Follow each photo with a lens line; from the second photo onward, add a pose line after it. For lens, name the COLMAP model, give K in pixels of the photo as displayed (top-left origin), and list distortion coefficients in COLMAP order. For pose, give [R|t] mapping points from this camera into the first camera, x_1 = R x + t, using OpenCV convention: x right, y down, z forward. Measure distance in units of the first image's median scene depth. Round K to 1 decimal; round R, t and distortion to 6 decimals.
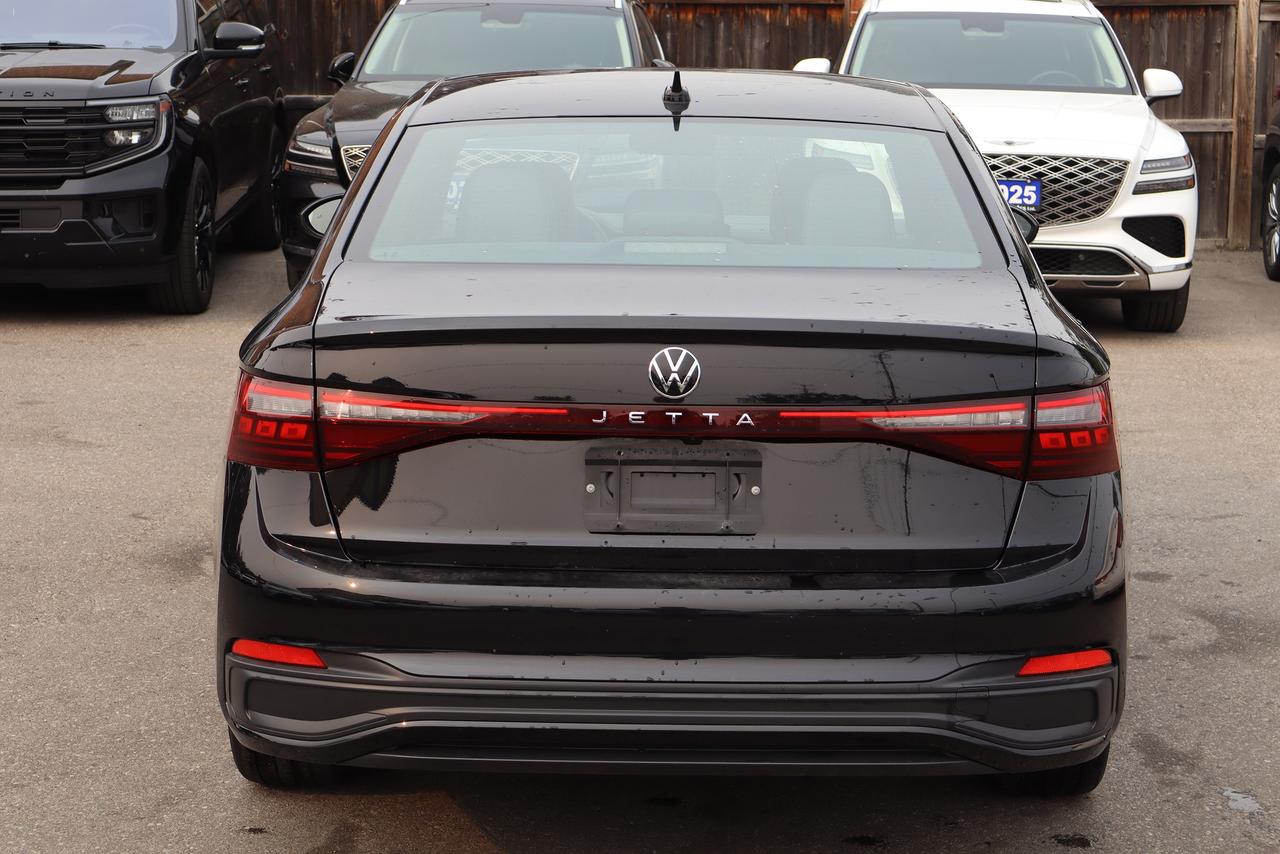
lens RADIAL K [[2529.5, 0, 643.3], [0, 2529.5, 423.8], [0, 0, 1]] dist [0.010030, 0.000000]
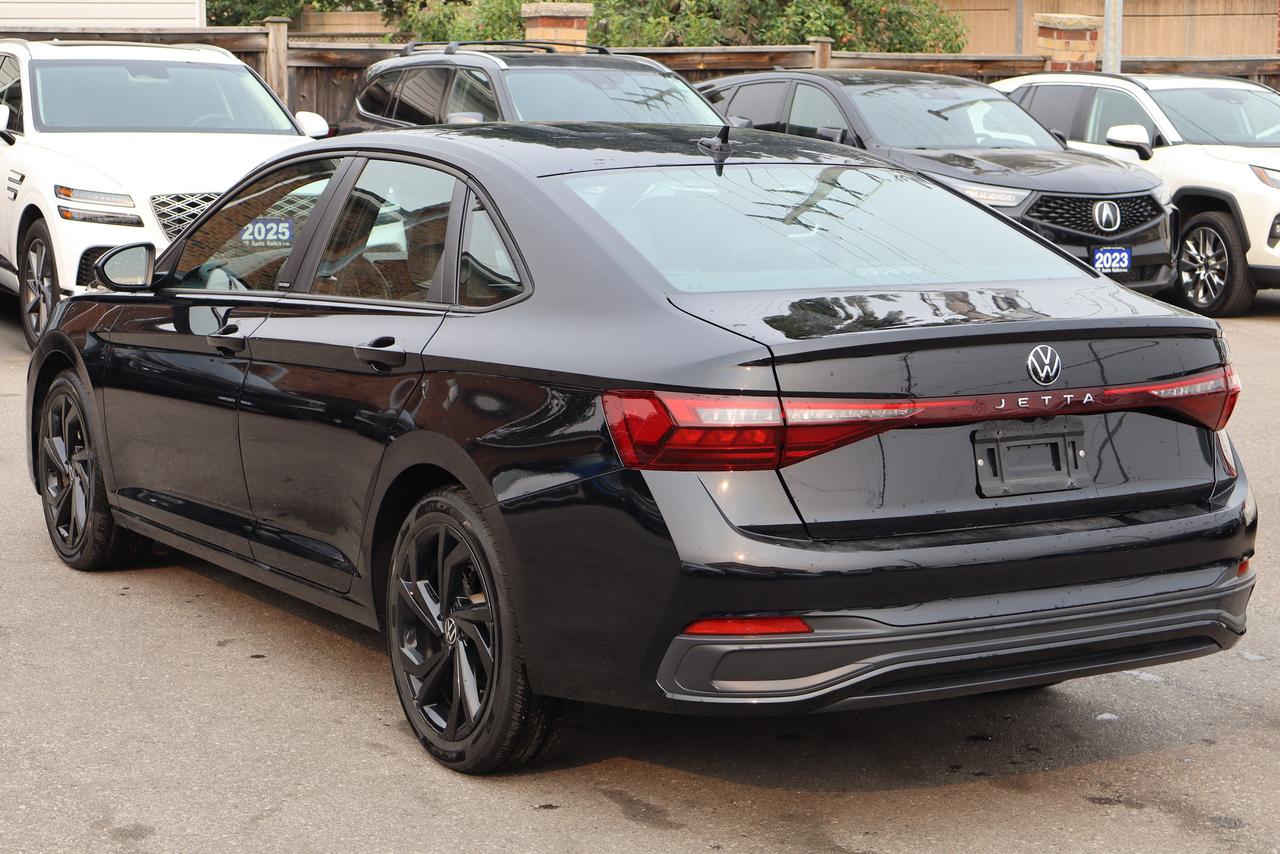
lens RADIAL K [[2445.1, 0, 639.9], [0, 2445.1, 428.3], [0, 0, 1]] dist [0.023581, 0.000000]
pose [[0.852913, -0.076514, 0.516415, -0.779376], [0.080330, 0.996656, 0.014994, -0.022842], [-0.515835, 0.028695, 0.856207, 0.052071]]
